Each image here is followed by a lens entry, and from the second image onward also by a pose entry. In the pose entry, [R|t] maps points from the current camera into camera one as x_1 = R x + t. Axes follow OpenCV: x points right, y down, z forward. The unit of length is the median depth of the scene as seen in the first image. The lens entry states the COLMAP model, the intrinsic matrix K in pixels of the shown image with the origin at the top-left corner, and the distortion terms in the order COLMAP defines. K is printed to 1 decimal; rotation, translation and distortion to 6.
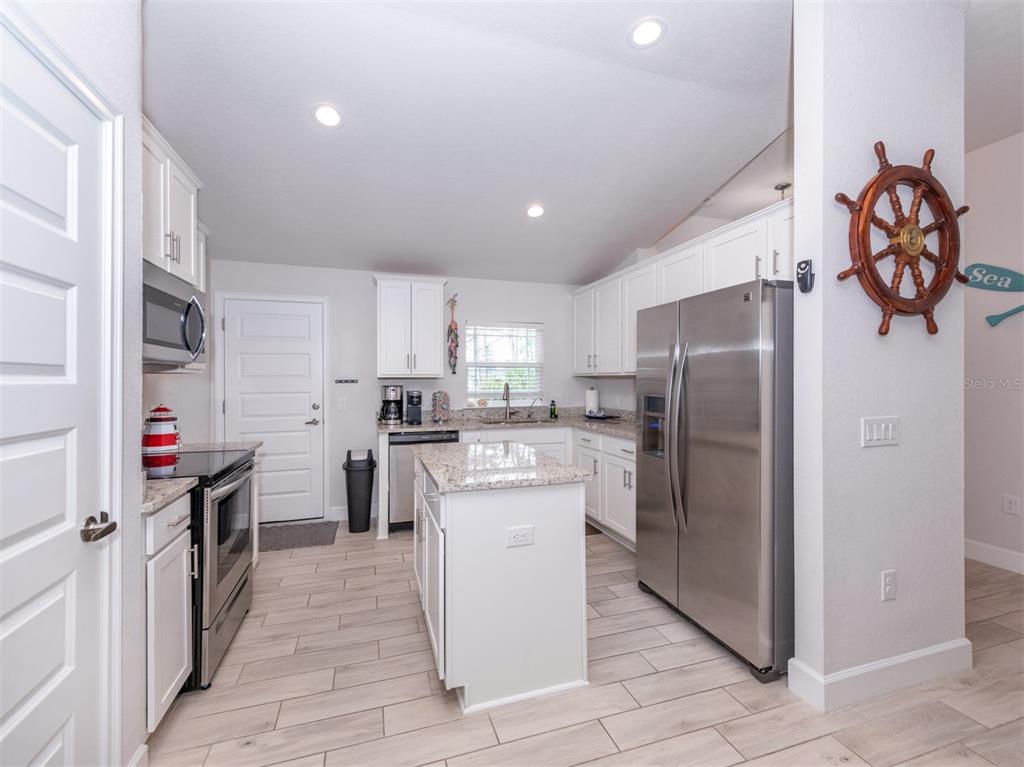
lens RADIAL K [[430.8, 0, 501.8], [0, 430.8, 377.3], [0, 0, 1]] dist [0.000595, 0.000069]
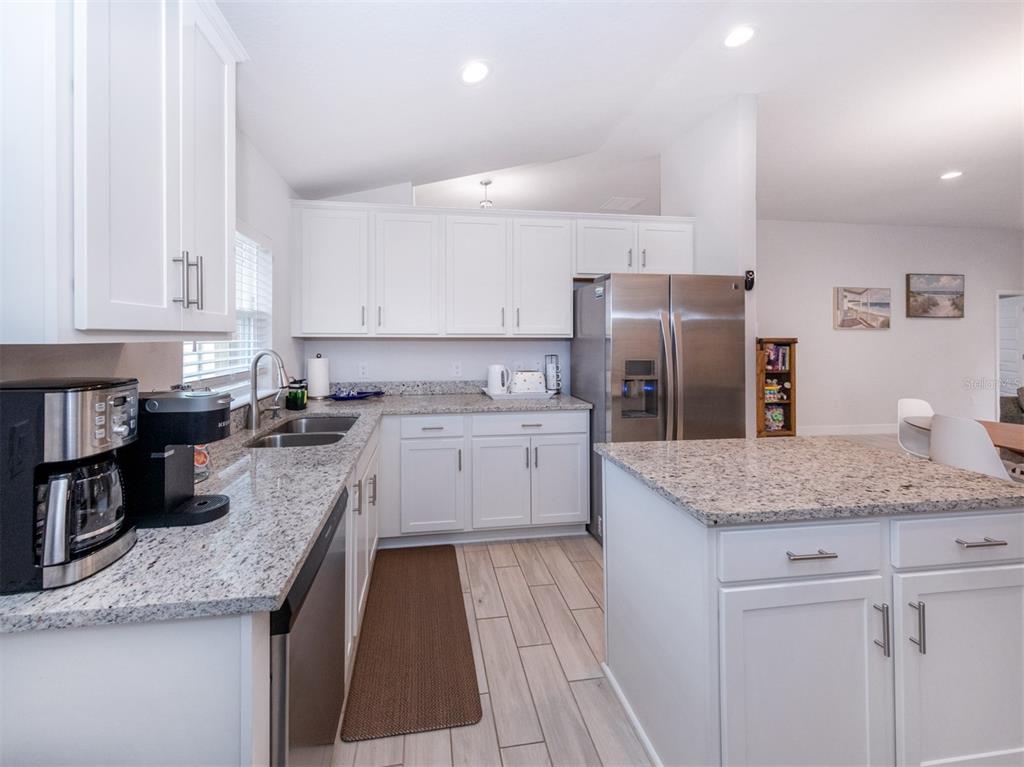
lens RADIAL K [[391.1, 0, 478.8], [0, 391.1, 325.1], [0, 0, 1]] dist [0.003210, 0.000287]
pose [[0.173657, 0.032667, 0.984264, -0.434767], [-0.007309, 0.999465, -0.031882, -0.005903], [-0.984779, -0.001658, 0.173803, 0.810064]]
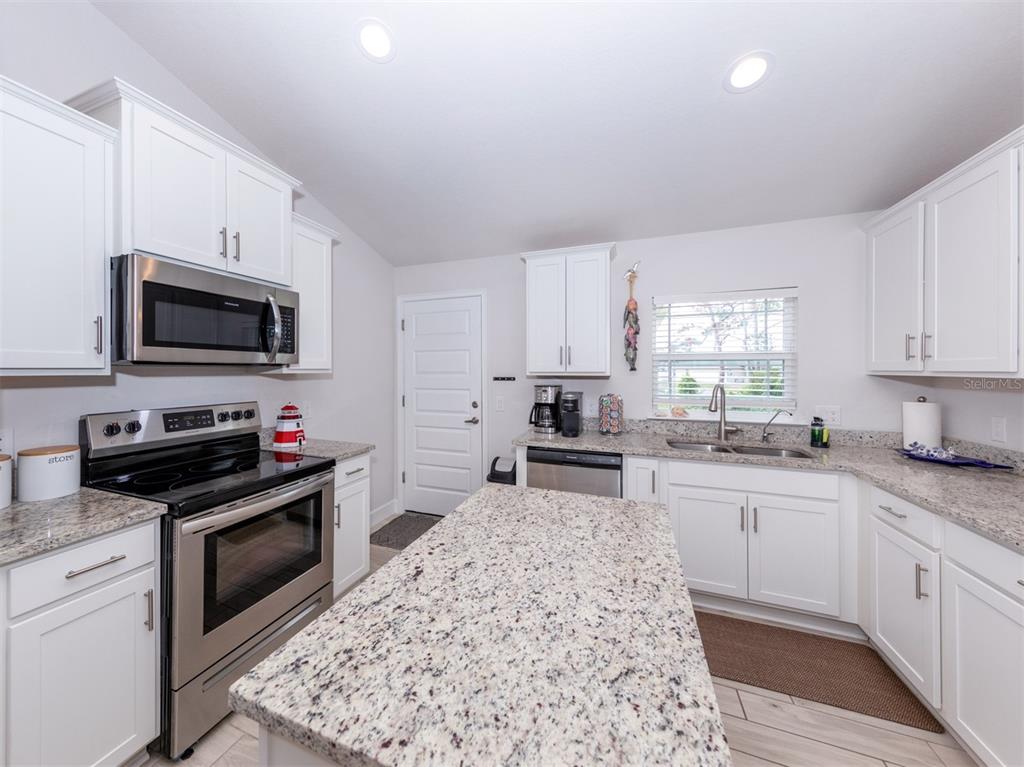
lens RADIAL K [[376.5, 0, 476.1], [0, 376.5, 368.1], [0, 0, 1]] dist [0.002147, 0.000095]
pose [[0.772019, 0.001369, -0.635598, 0.104411], [0.000874, 0.999994, 0.003216, -0.016821], [0.635598, -0.003039, 0.772014, 0.378198]]
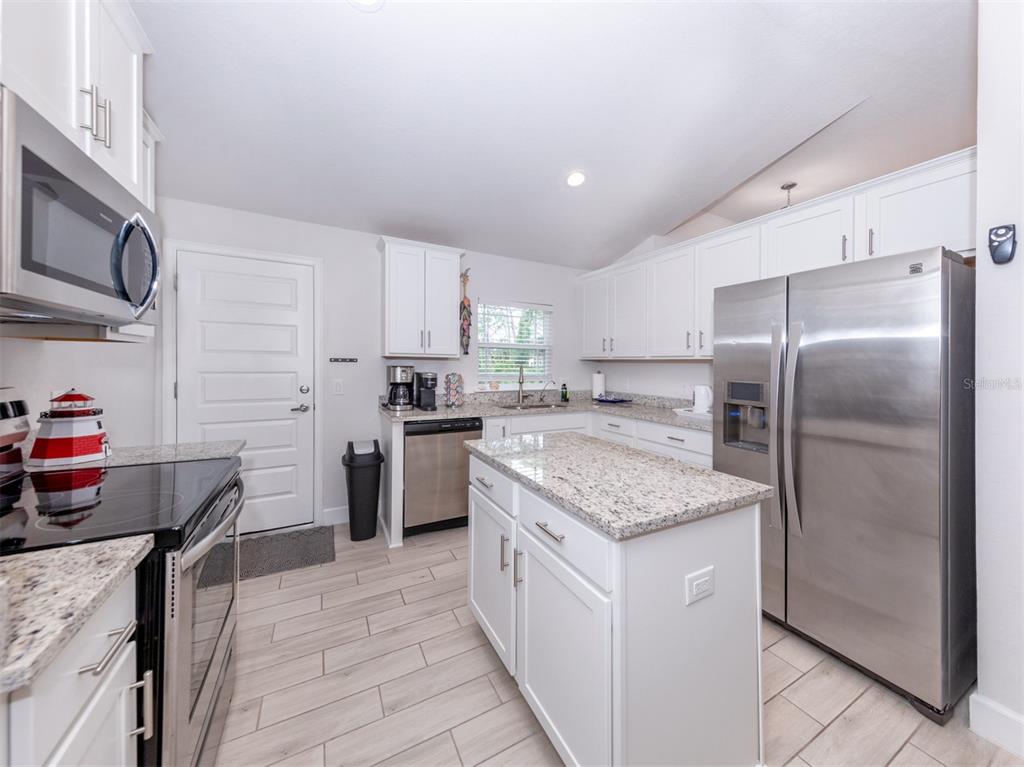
lens RADIAL K [[373.9, 0, 527.9], [0, 373.9, 366.1], [0, 0, 1]] dist [0.002925, 0.000061]
pose [[0.978998, 0.016596, 0.203191, -0.165251], [-0.019149, 0.999760, 0.010602, 0.006641], [-0.202967, -0.014270, 0.979082, 0.215947]]
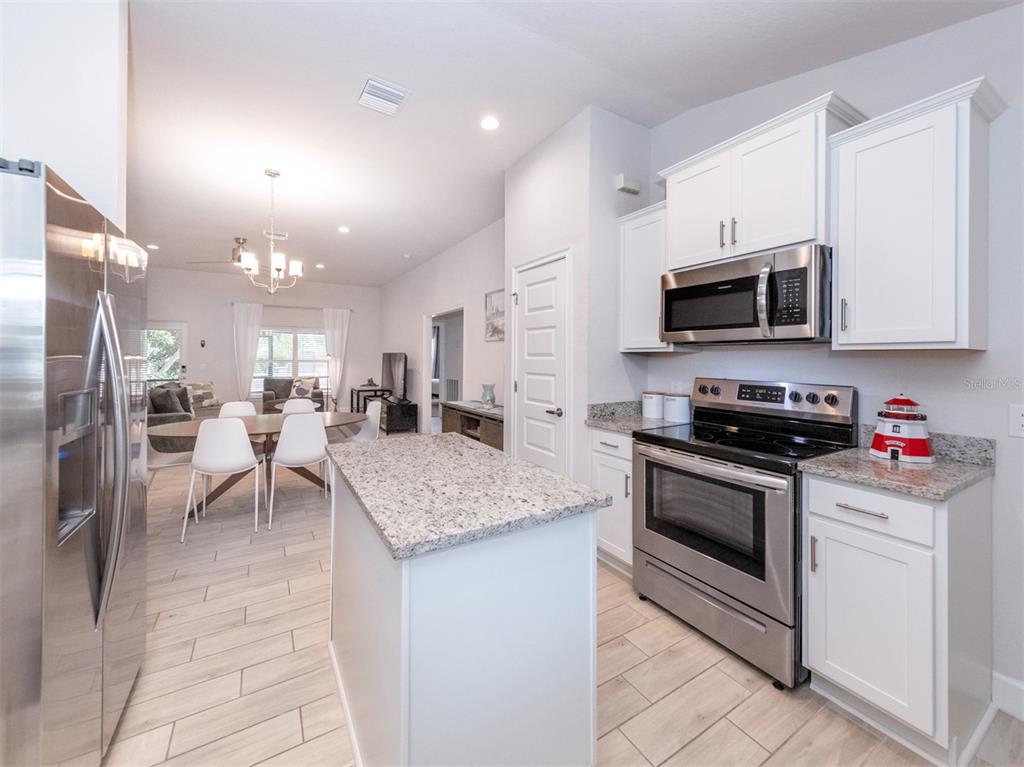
lens RADIAL K [[391.6, 0, 477.0], [0, 391.6, 361.3], [0, 0, 1]] dist [0.001300, -0.000012]
pose [[-0.980619, -0.000764, -0.195921, 0.015967], [-0.001802, 0.999985, 0.005119, 0.003734], [0.195914, 0.005372, -0.980606, 0.985365]]
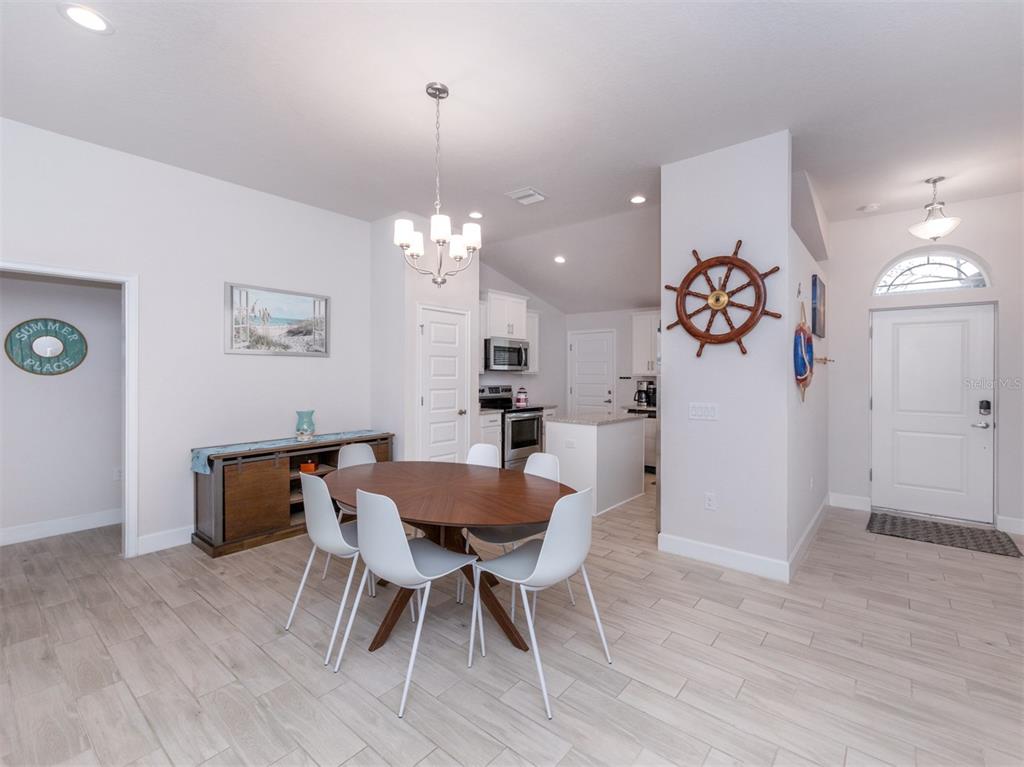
lens RADIAL K [[461.8, 0, 540.2], [0, 461.8, 375.2], [0, 0, 1]] dist [0.002657, -0.000100]
pose [[0.570491, 0.007791, -0.821267, 0.970130], [-0.000695, 0.999959, 0.009004, -0.017786], [0.821304, -0.004566, 0.570473, -0.292738]]
